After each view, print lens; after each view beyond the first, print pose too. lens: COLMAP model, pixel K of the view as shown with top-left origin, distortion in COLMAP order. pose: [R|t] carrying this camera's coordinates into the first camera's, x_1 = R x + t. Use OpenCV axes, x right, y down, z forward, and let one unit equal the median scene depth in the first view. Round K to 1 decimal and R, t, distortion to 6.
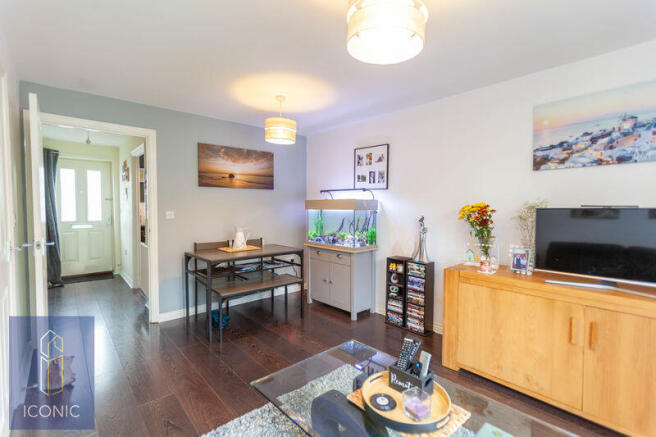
lens RADIAL K [[295.7, 0, 326.9], [0, 295.7, 219.2], [0, 0, 1]] dist [-0.000246, 0.000040]
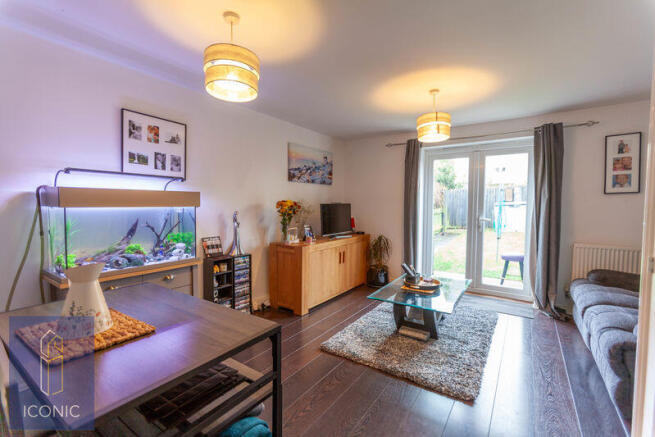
lens RADIAL K [[295.3, 0, 326.7], [0, 295.3, 215.7], [0, 0, 1]] dist [-0.000246, 0.000040]
pose [[-0.226942, -0.045915, 0.972825, -0.670061], [0.033003, 0.997952, 0.054799, -0.036931], [-0.973349, 0.044542, -0.224962, 0.805478]]
